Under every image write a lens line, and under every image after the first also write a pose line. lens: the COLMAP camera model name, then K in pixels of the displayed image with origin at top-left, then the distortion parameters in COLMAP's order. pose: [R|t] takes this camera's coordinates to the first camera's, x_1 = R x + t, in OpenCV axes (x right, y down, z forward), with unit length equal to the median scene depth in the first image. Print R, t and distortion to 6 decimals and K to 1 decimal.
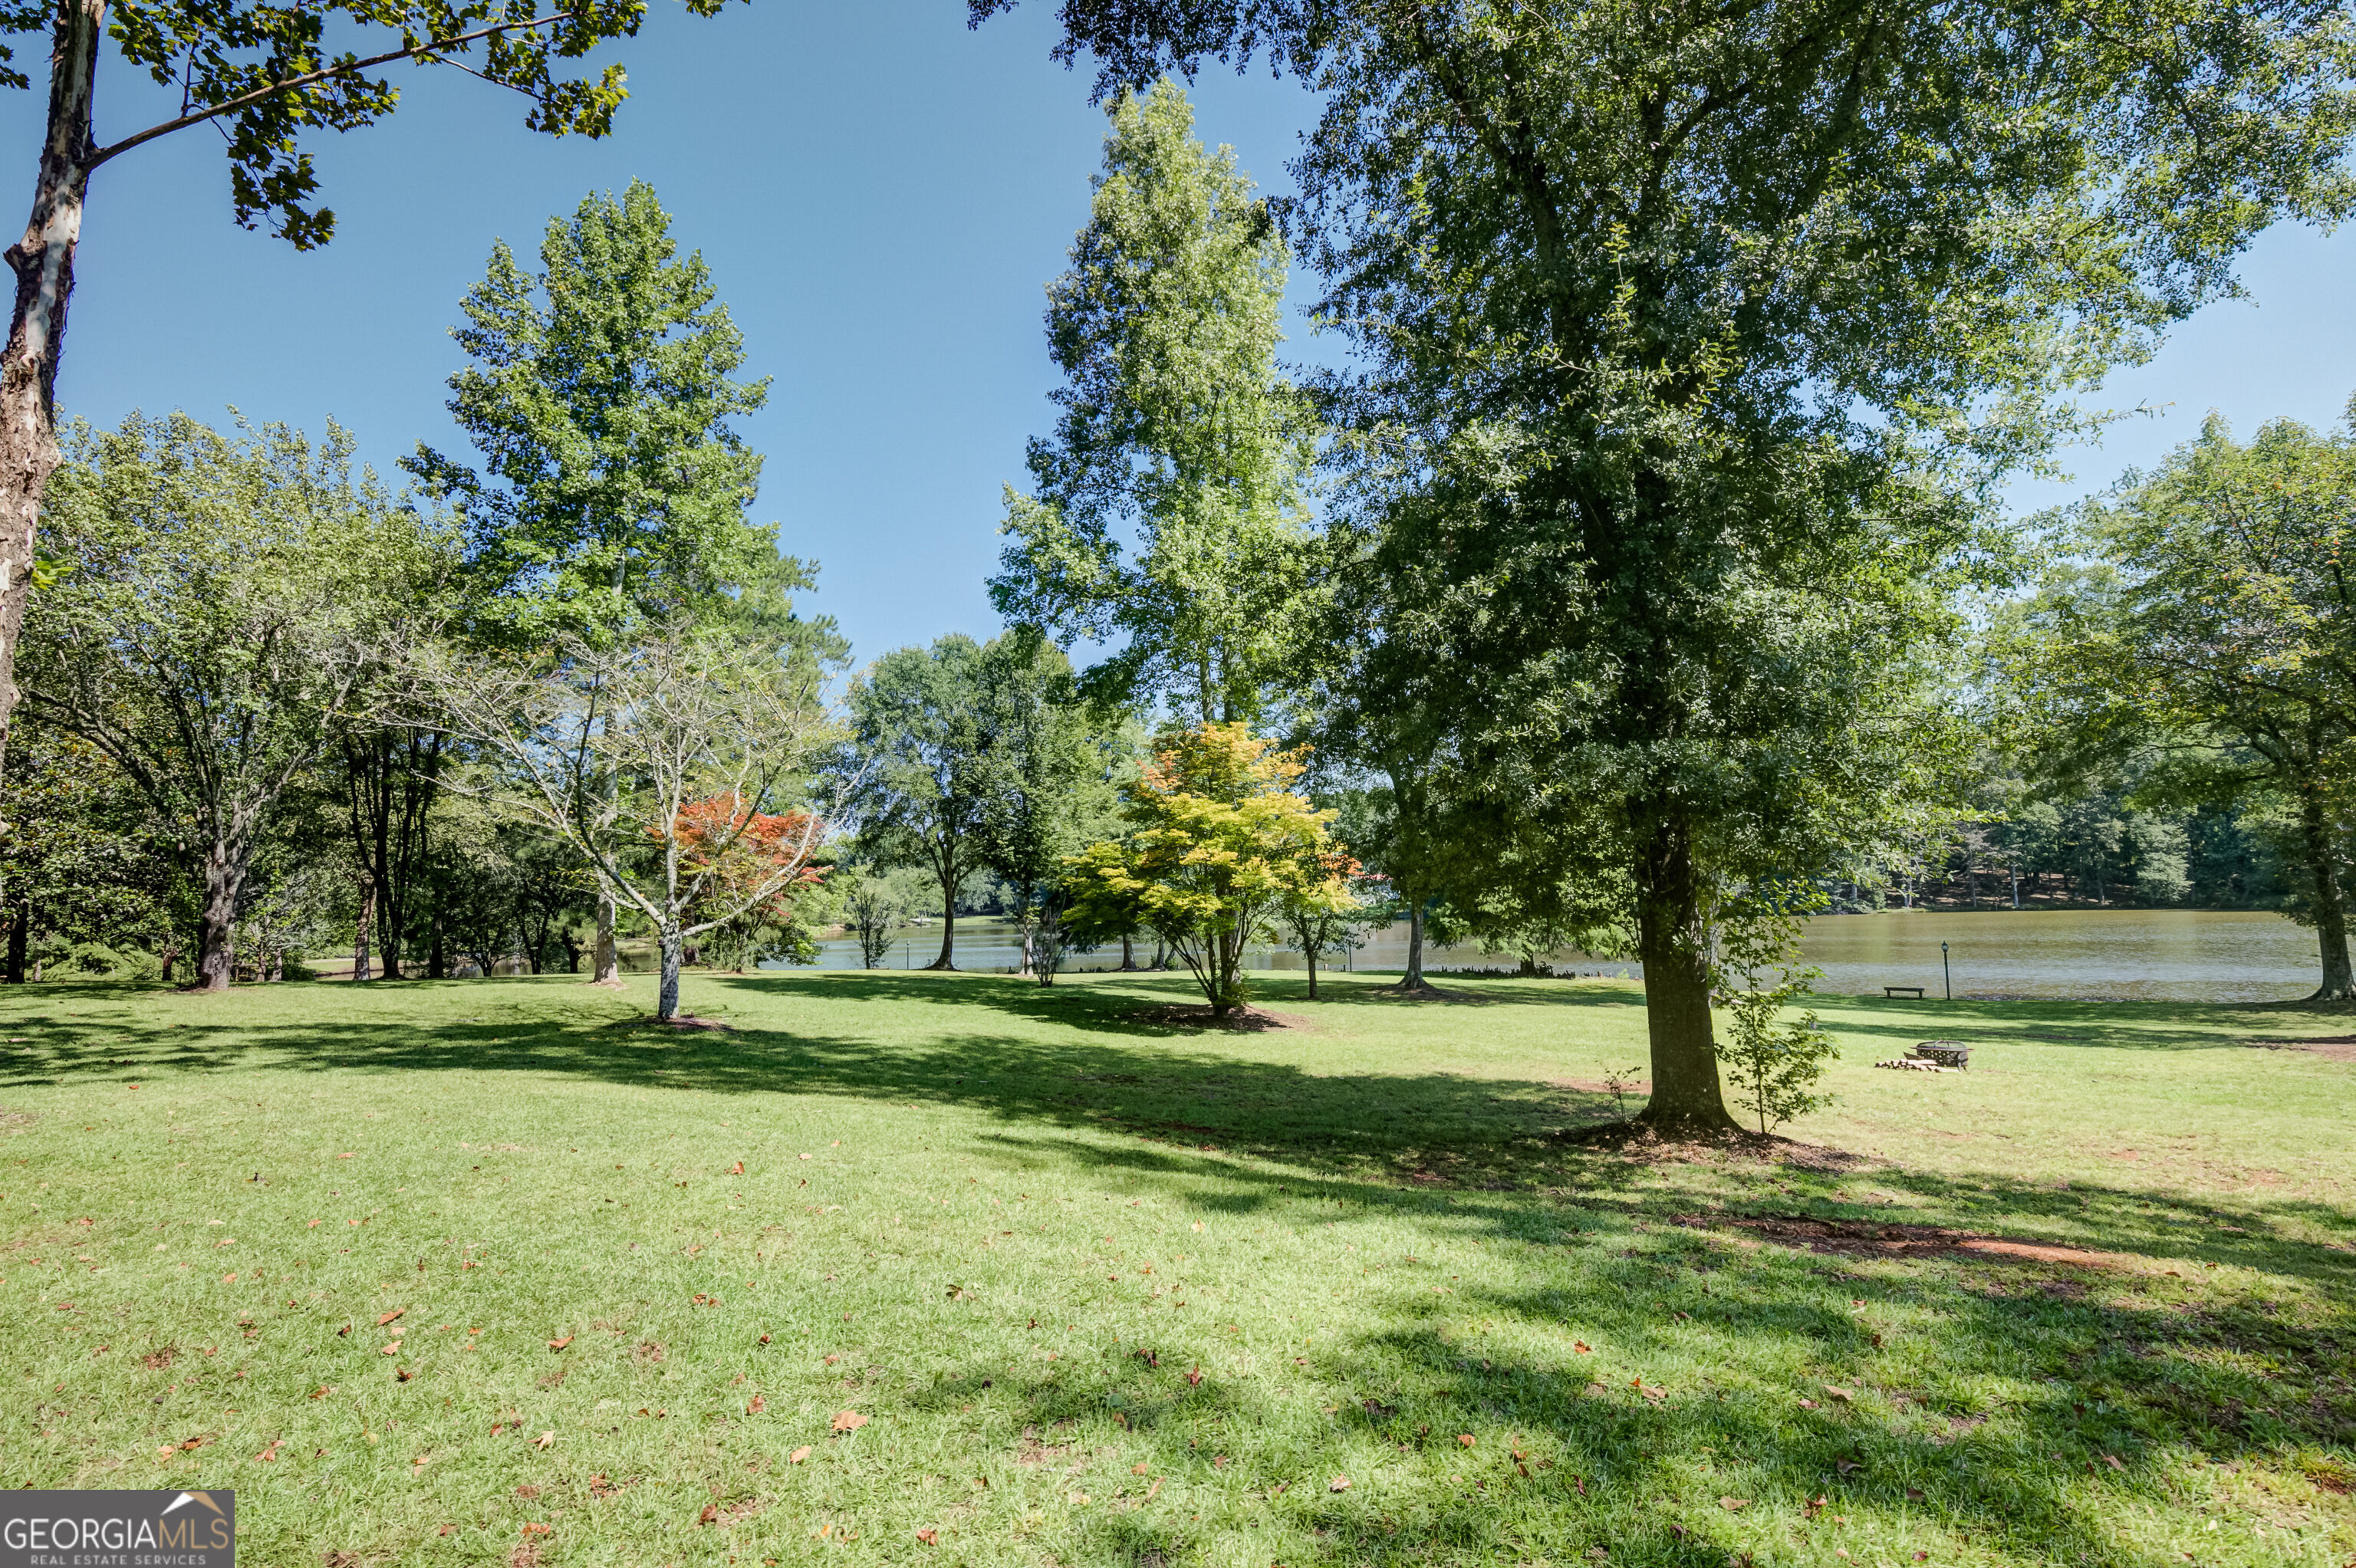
lens RADIAL K [[1058.4, 0, 1185.5], [0, 1058.4, 781.8], [0, 0, 1]] dist [0.002137, -0.000479]
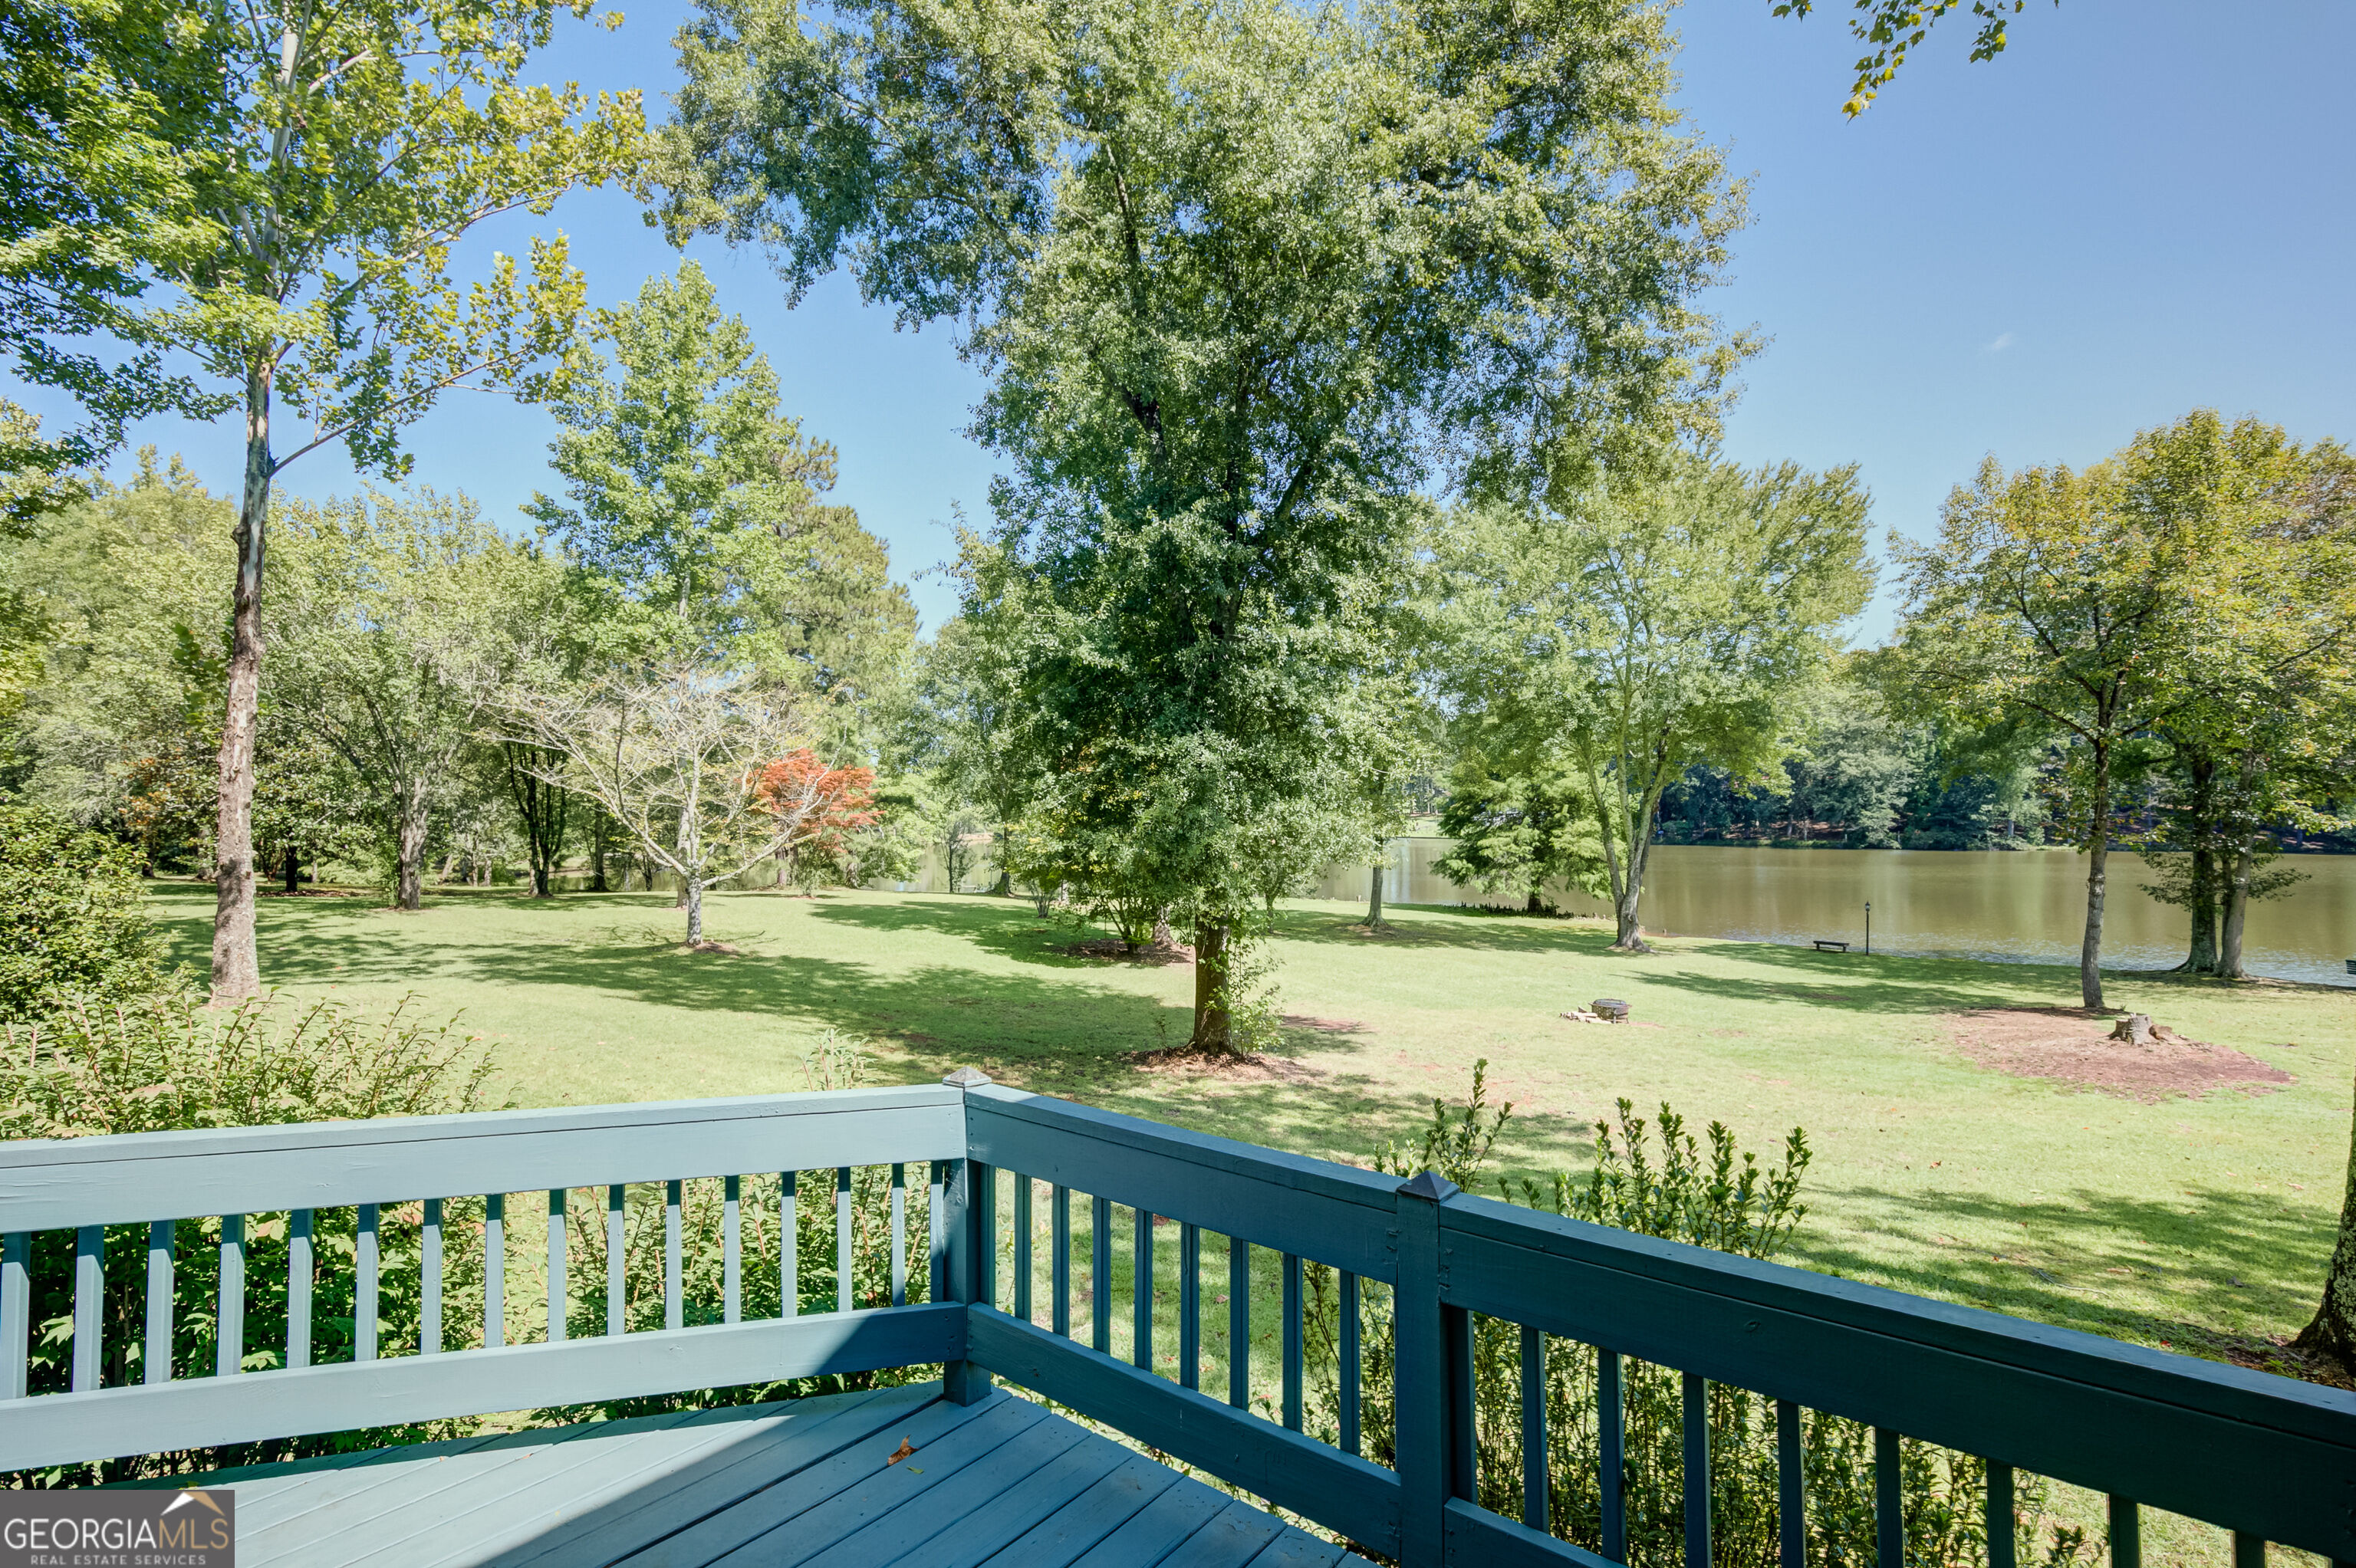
lens RADIAL K [[1106.1, 0, 1227.0], [0, 1106.1, 781.5], [0, 0, 1]] dist [-0.008820, 0.003247]
pose [[0.991799, -0.004953, -0.127712, 0.186681], [0.013934, 0.997483, 0.069523, -0.039663], [0.127046, -0.070732, 0.989372, -0.155540]]
